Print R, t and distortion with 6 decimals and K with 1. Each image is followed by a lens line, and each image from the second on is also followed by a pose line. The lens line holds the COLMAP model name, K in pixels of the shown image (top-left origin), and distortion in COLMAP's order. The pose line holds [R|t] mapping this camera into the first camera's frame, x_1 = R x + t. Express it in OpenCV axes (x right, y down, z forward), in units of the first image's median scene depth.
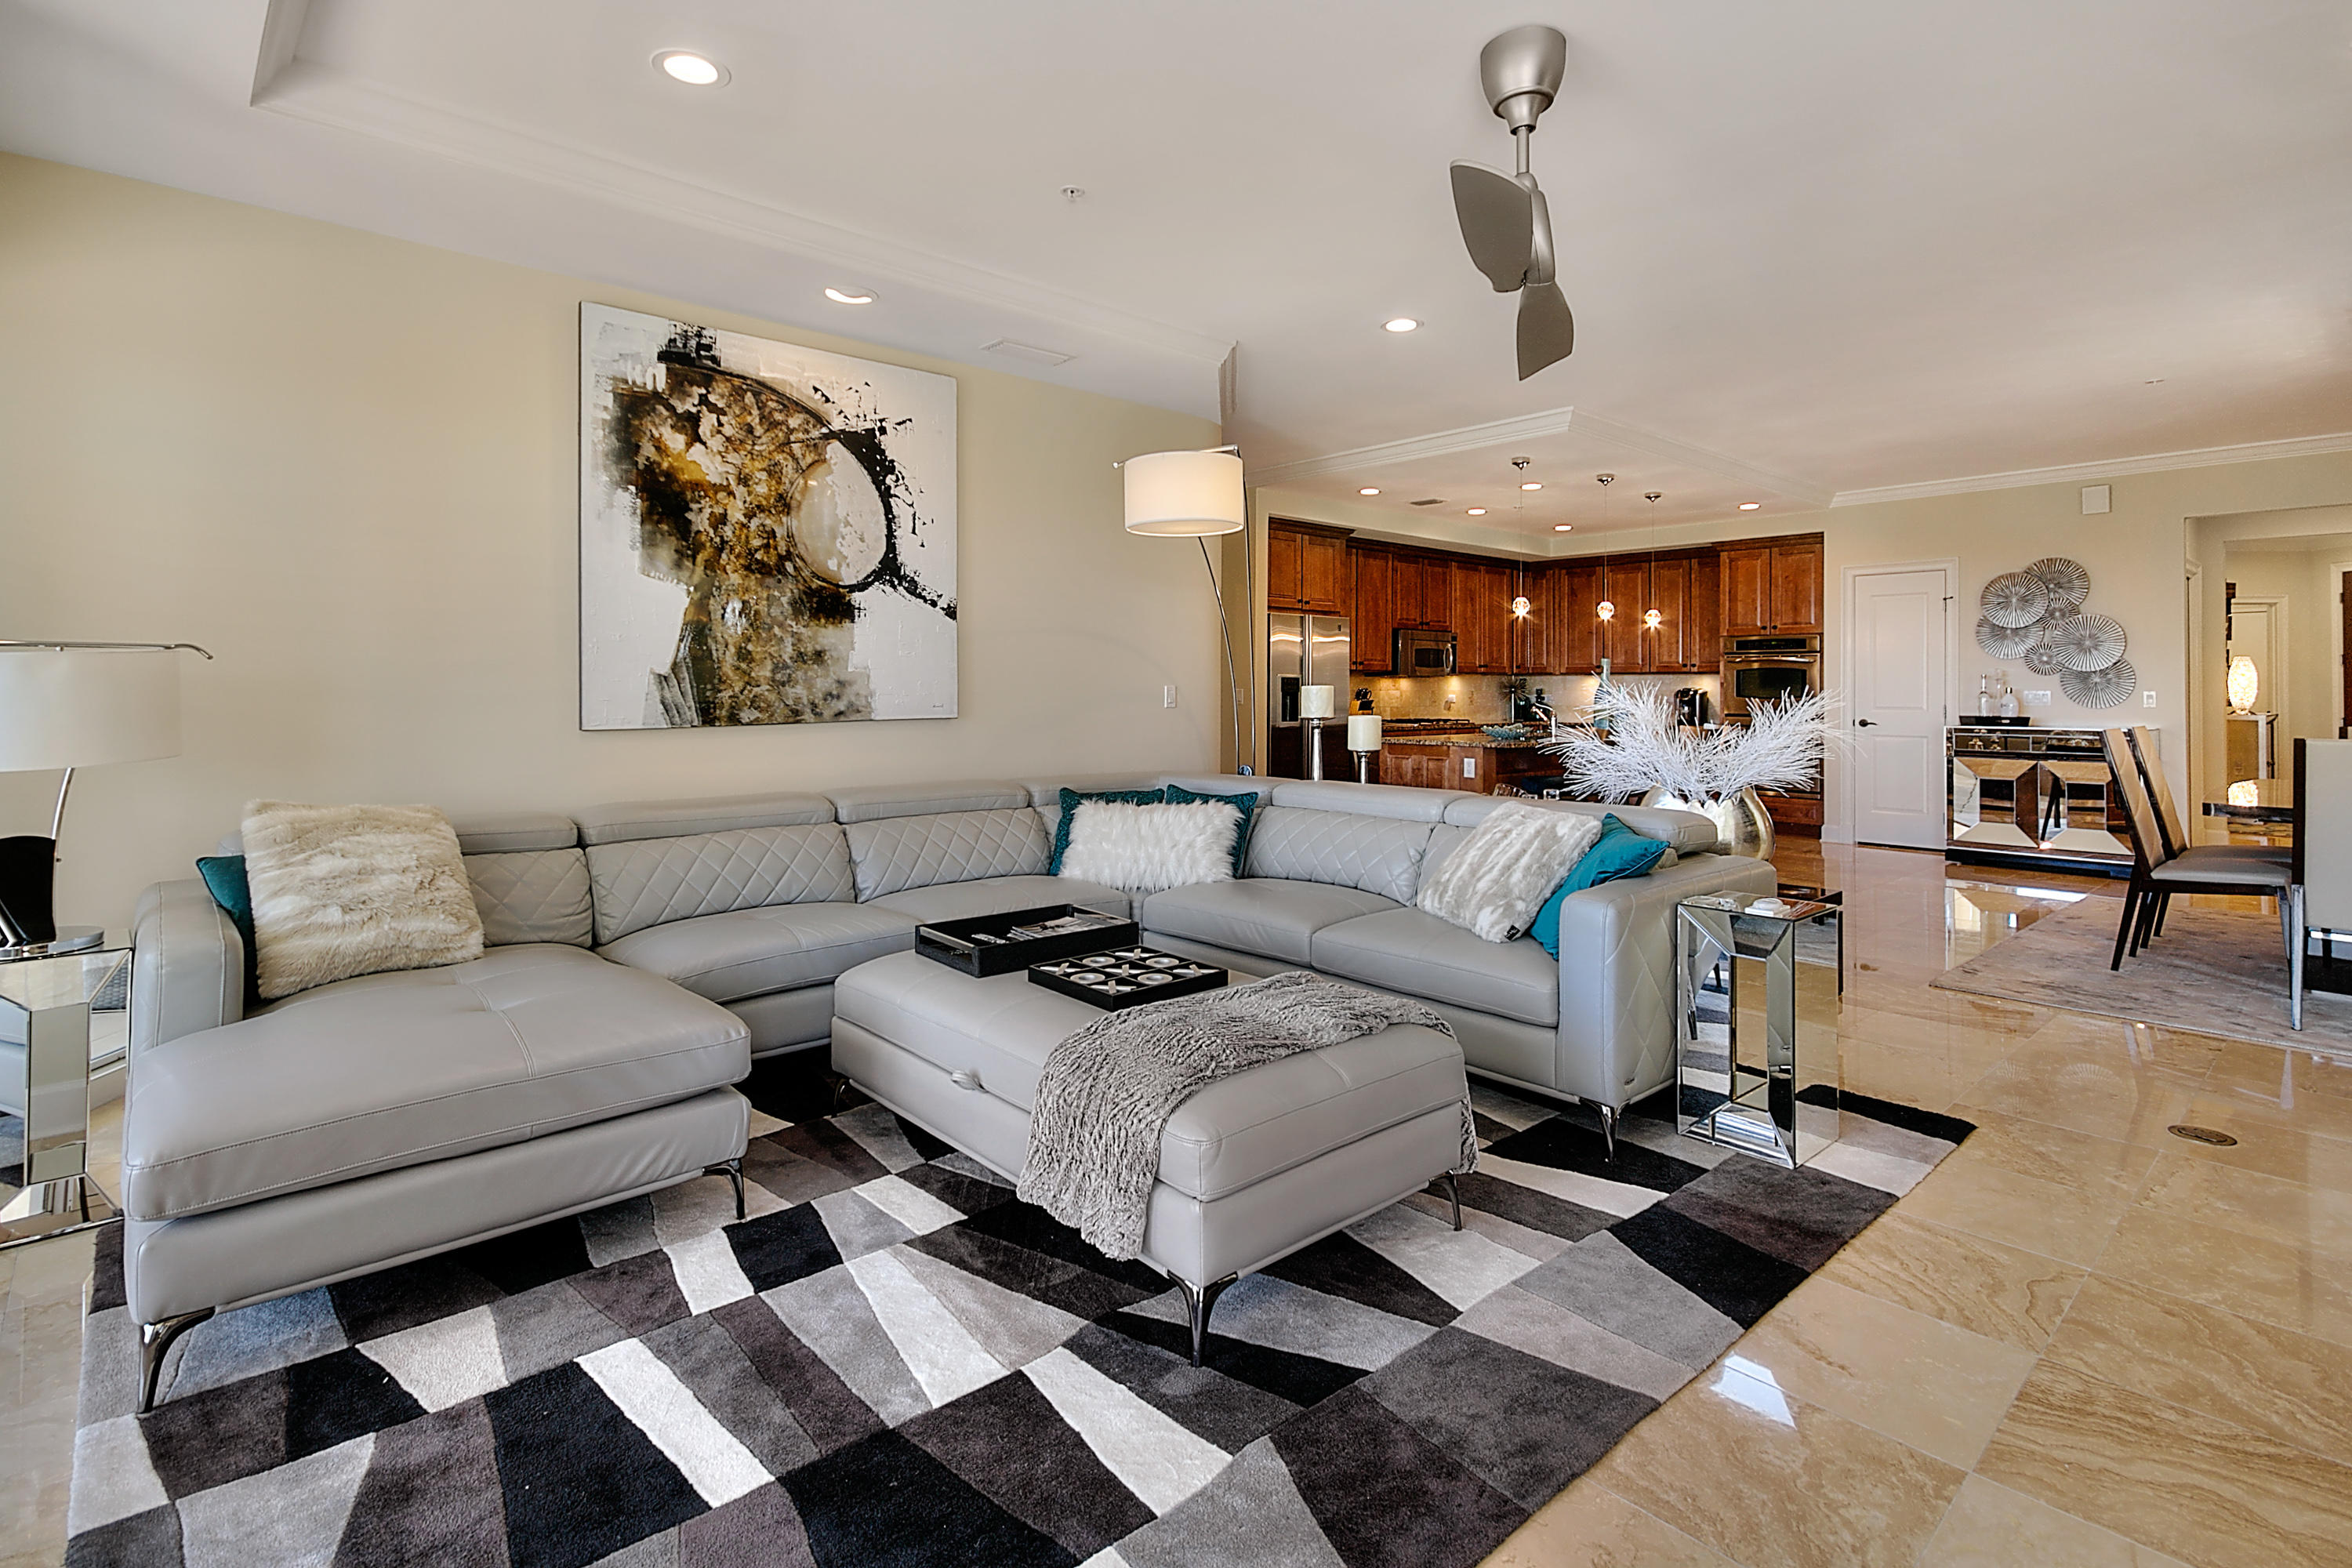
lens RADIAL K [[1126.3, 0, 1207.2], [0, 1126.3, 683.3], [0, 0, 1]] dist [0.000660, -0.000221]
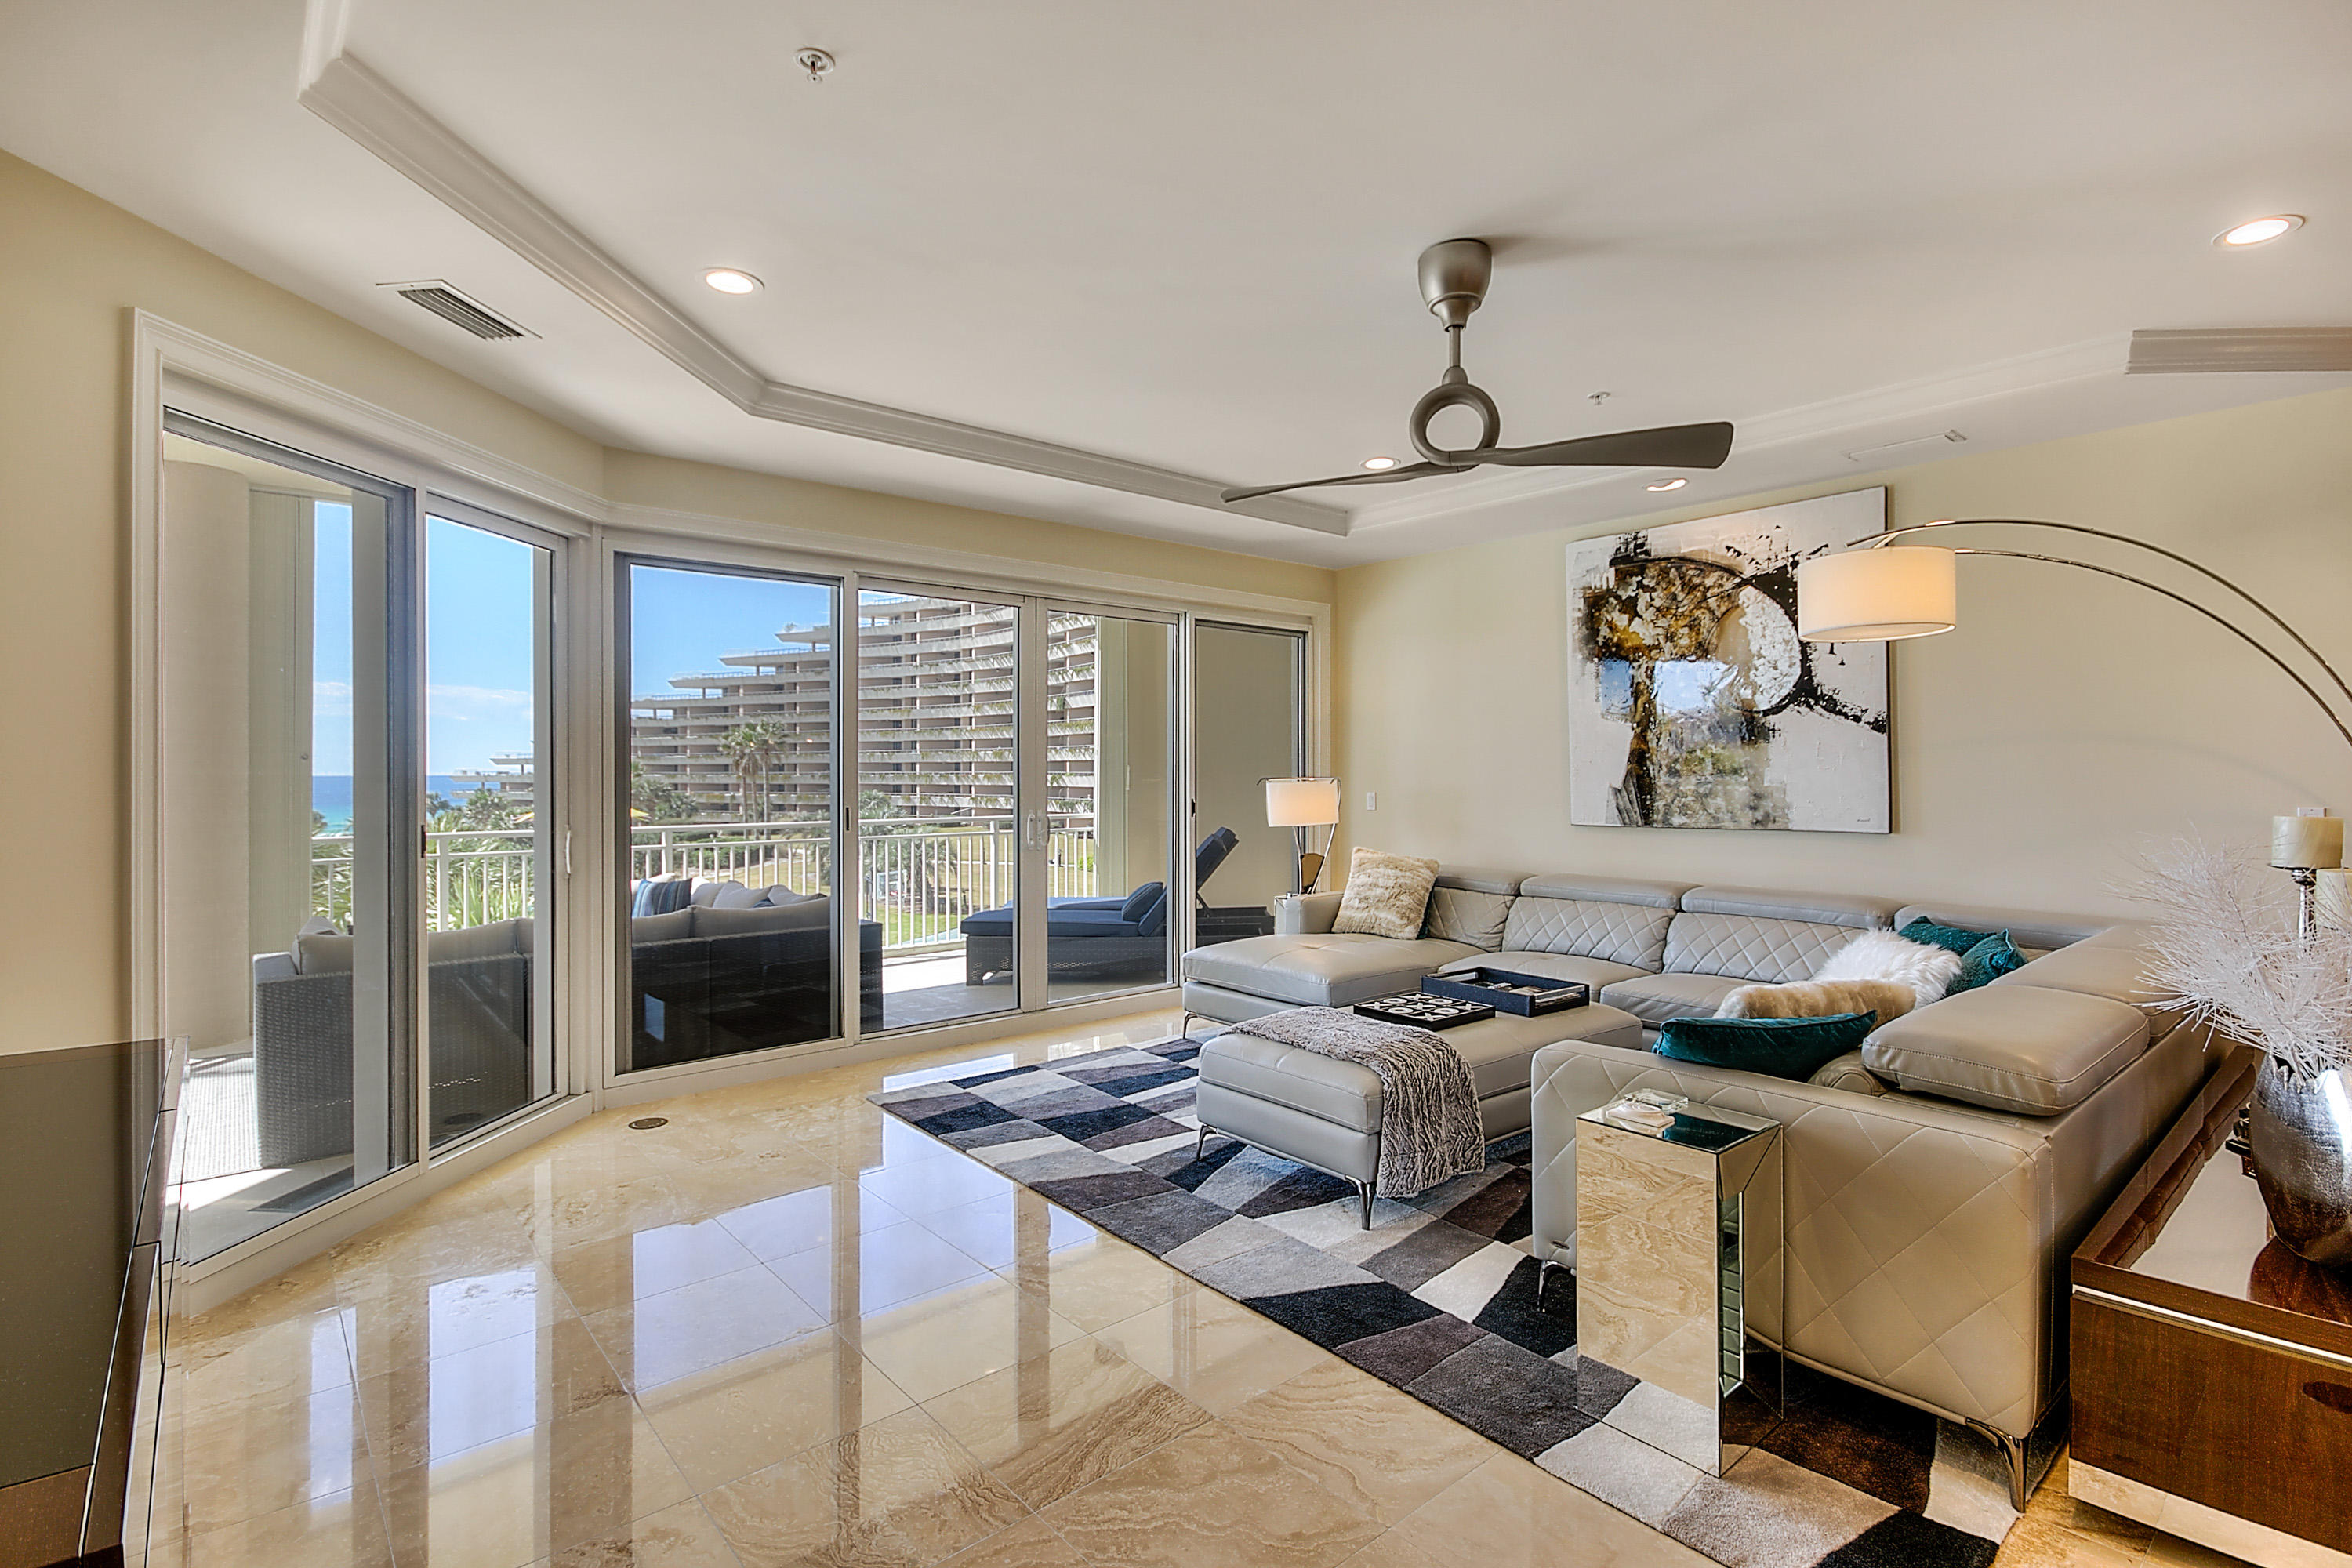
lens RADIAL K [[1126.3, 0, 1134.1], [0, 1126.3, 763.3], [0, 0, 1]] dist [0.000660, -0.000221]
pose [[-0.061791, -0.008524, -0.998053, 0.813786], [0.003221, 0.999957, -0.008740, -0.025330], [0.998084, -0.003754, -0.061761, 0.425071]]
